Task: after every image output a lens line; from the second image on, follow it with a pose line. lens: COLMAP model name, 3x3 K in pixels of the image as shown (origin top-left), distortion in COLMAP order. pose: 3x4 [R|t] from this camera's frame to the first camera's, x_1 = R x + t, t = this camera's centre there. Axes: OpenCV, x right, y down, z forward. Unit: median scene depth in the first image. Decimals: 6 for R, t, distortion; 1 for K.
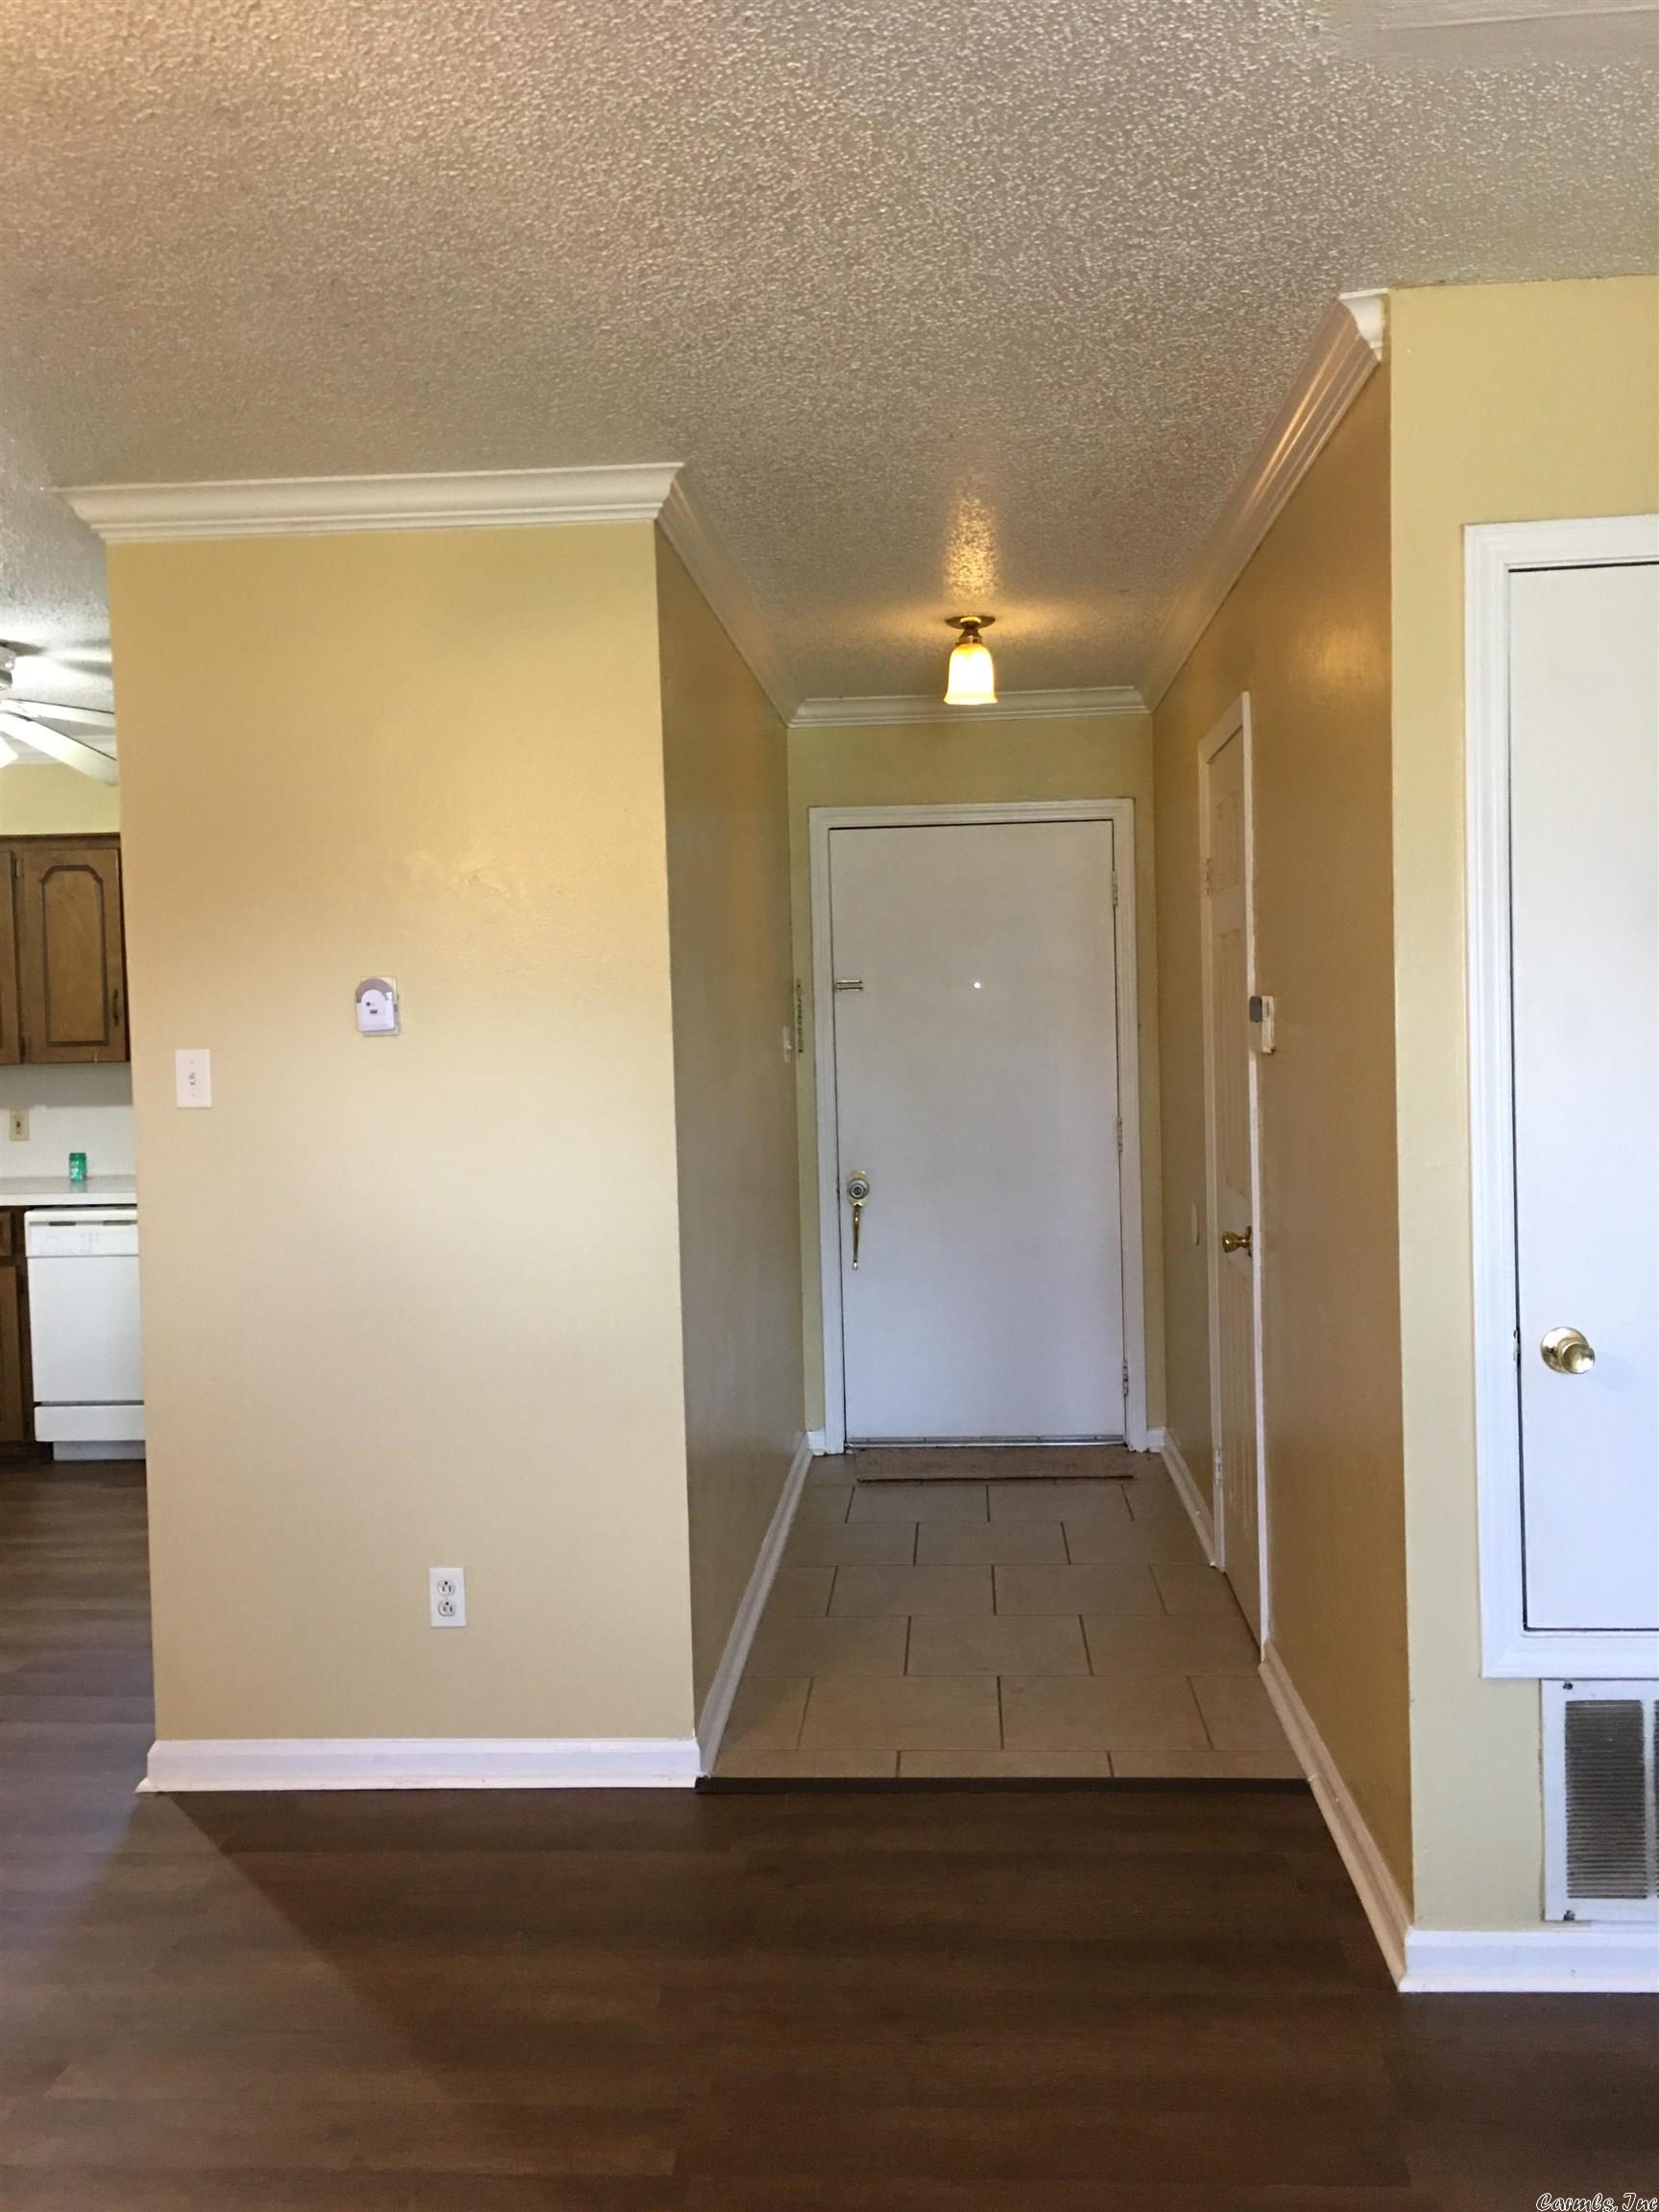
lens RADIAL K [[1859.1, 0, 838.1], [0, 1859.1, 1084.7], [0, 0, 1]] dist [0.068474, -0.072991]
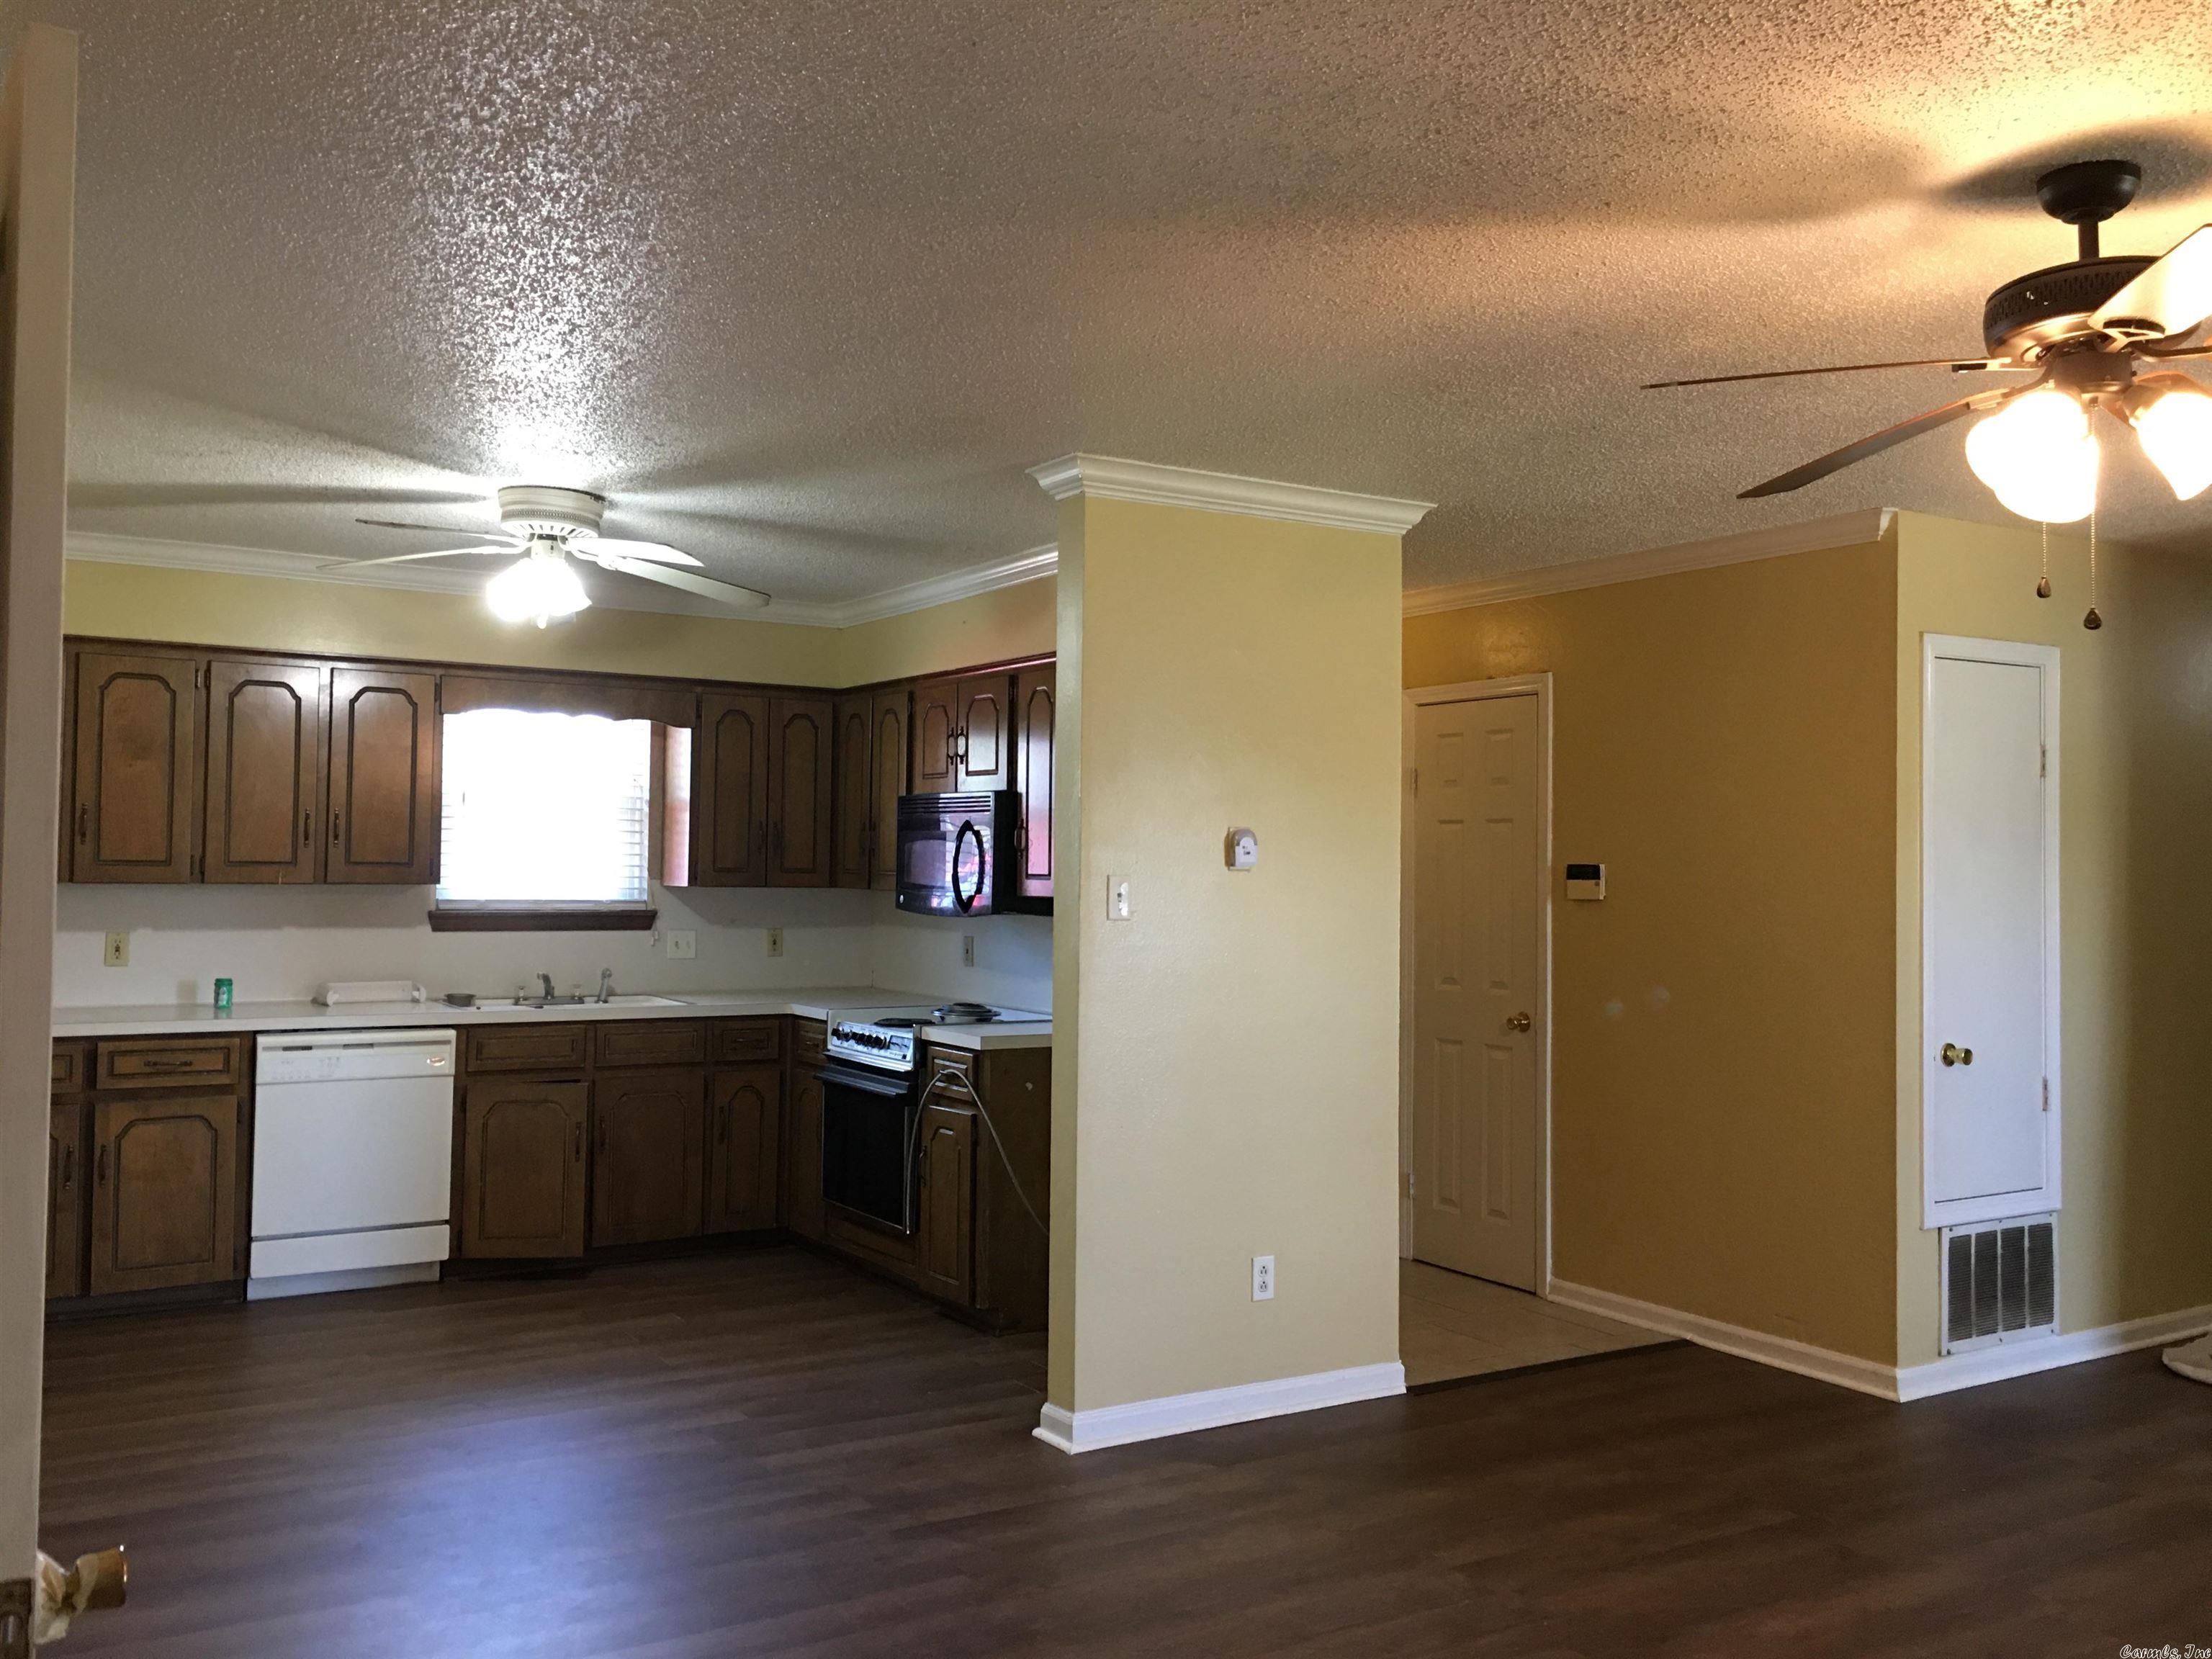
lens RADIAL K [[1859.1, 0, 1087.4], [0, 1859.1, 819.6], [0, 0, 1]] dist [0.068474, -0.072991]
pose [[0.815913, 0.049908, 0.576016, -1.125601], [-0.010919, 0.997420, -0.070954, 0.035547], [-0.578071, 0.051603, 0.814353, -0.064503]]
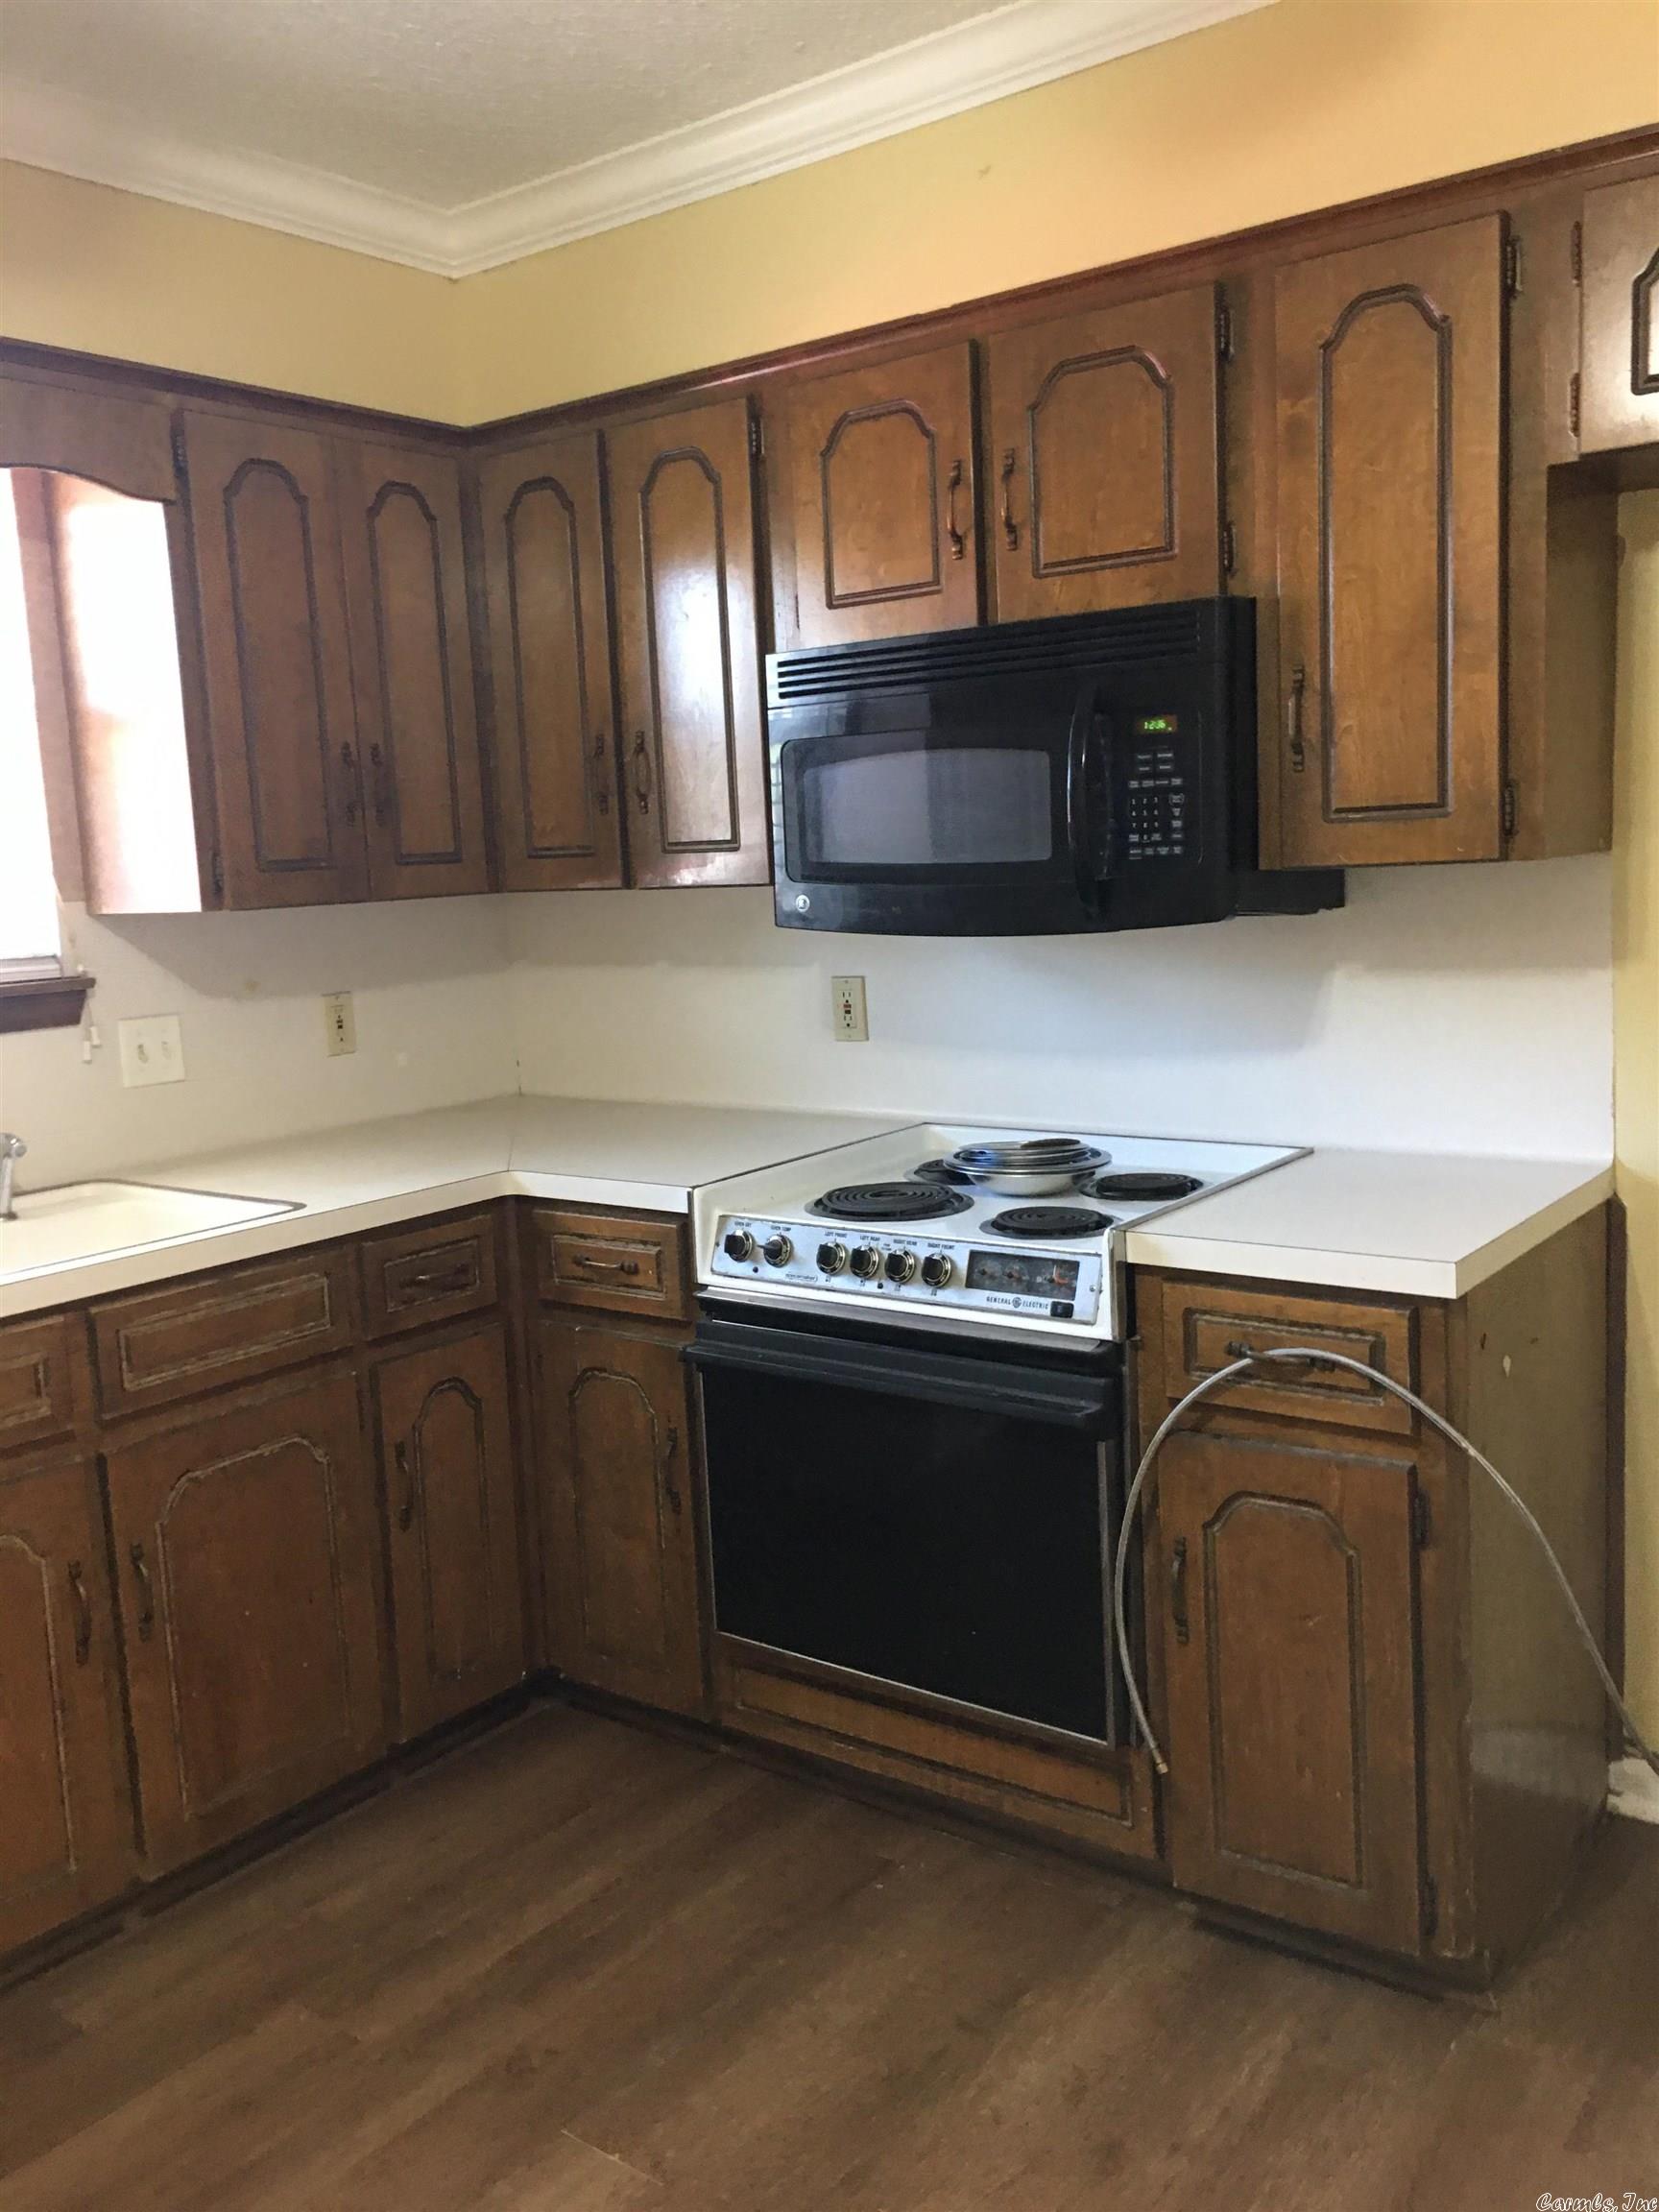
lens RADIAL K [[1859.1, 0, 795.1], [0, 1859.1, 1092.0], [0, 0, 1]] dist [0.068474, -0.072991]
pose [[0.563245, -0.115705, 0.818149, -0.846830], [0.069806, 0.993271, 0.092414, -0.009626], [-0.823336, 0.005060, 0.567532, 1.137765]]
